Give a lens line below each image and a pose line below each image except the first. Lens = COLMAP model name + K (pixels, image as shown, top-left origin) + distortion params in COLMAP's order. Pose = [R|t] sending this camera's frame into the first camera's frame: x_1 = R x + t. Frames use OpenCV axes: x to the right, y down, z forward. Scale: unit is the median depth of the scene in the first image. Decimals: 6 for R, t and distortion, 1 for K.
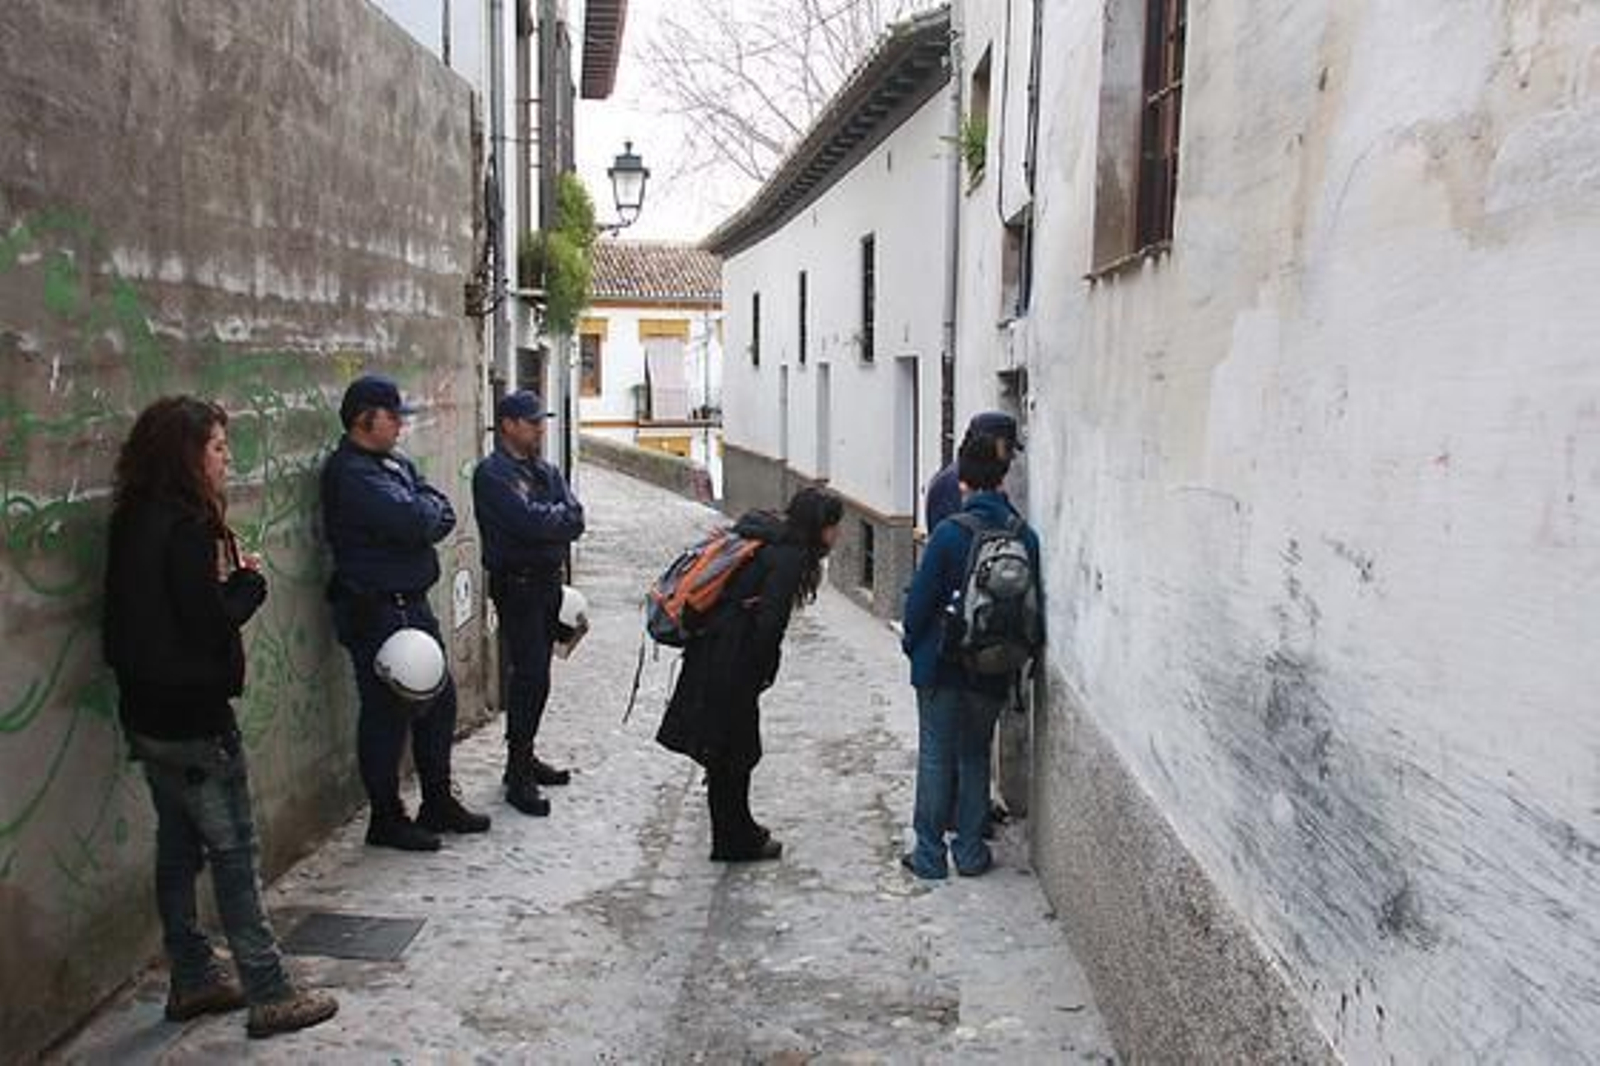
lens RADIAL K [[1443.4, 0, 802.0], [0, 1443.4, 525.8], [0, 0, 1]] dist [-0.075990, 0.007409]
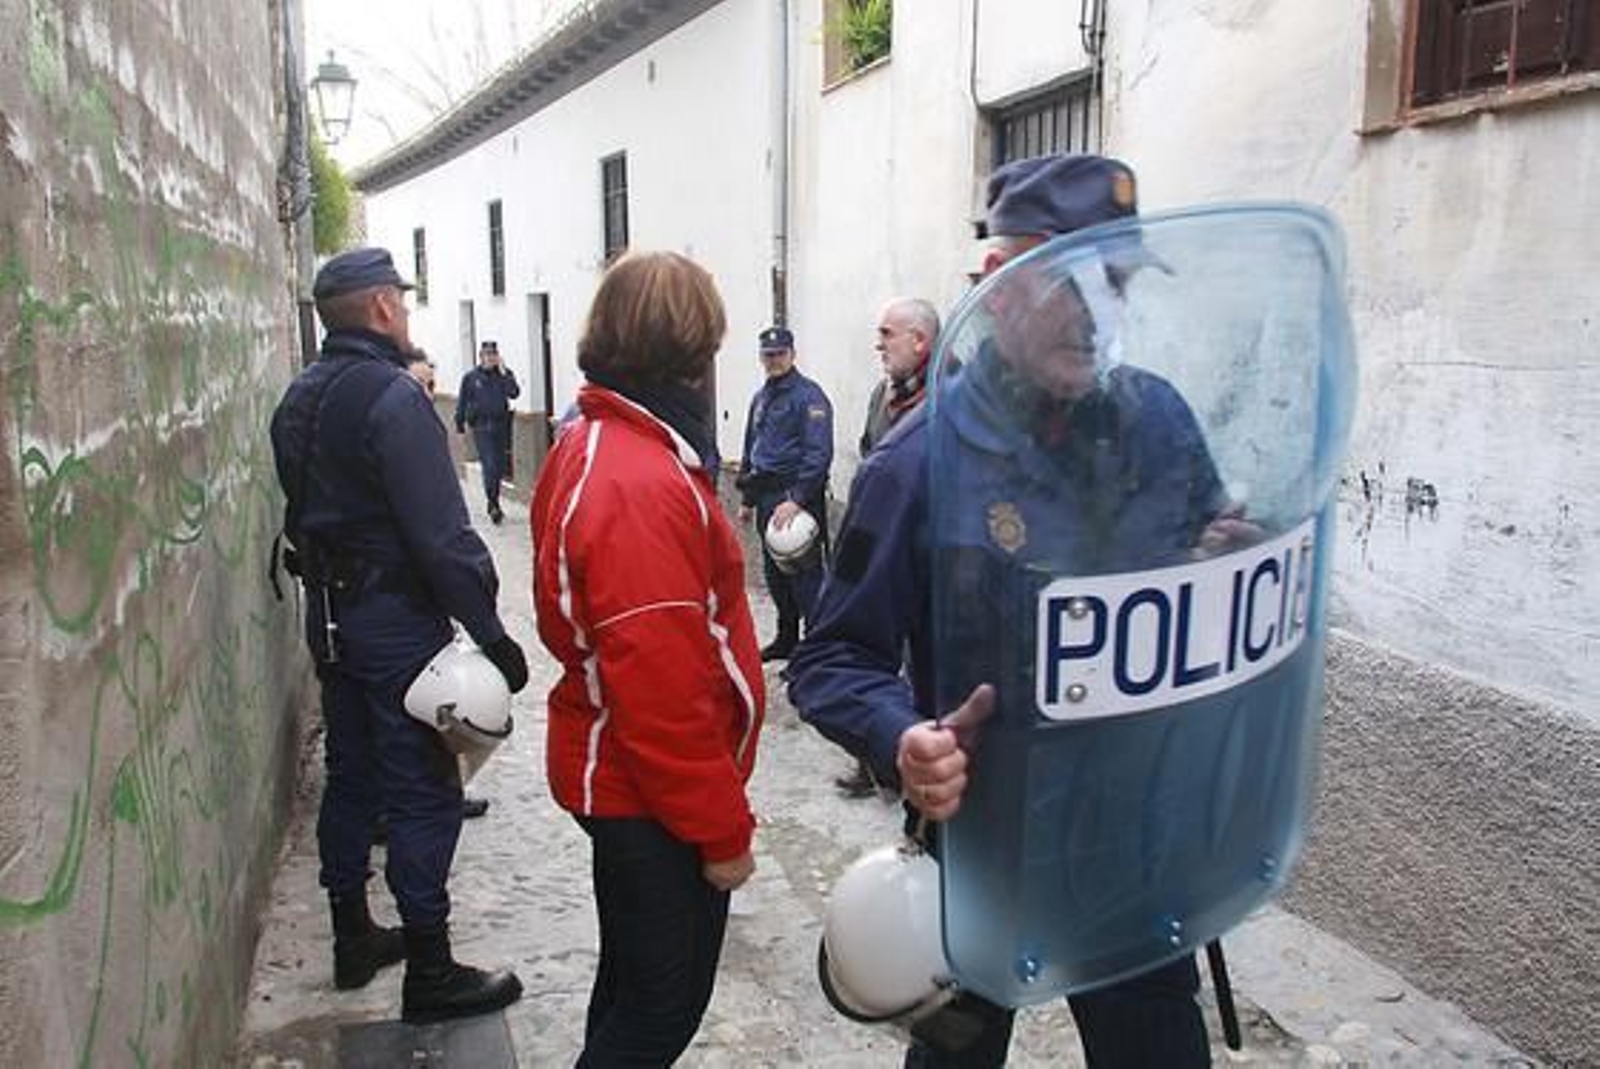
lens RADIAL K [[1306.8, 0, 799.8], [0, 1306.8, 543.5], [0, 0, 1]] dist [-0.088973, 0.054726]
pose [[0.949048, -0.068601, 0.307575, -0.214157], [0.047827, 0.996067, 0.074585, -0.003738], [-0.311482, -0.056074, 0.948596, 0.234522]]
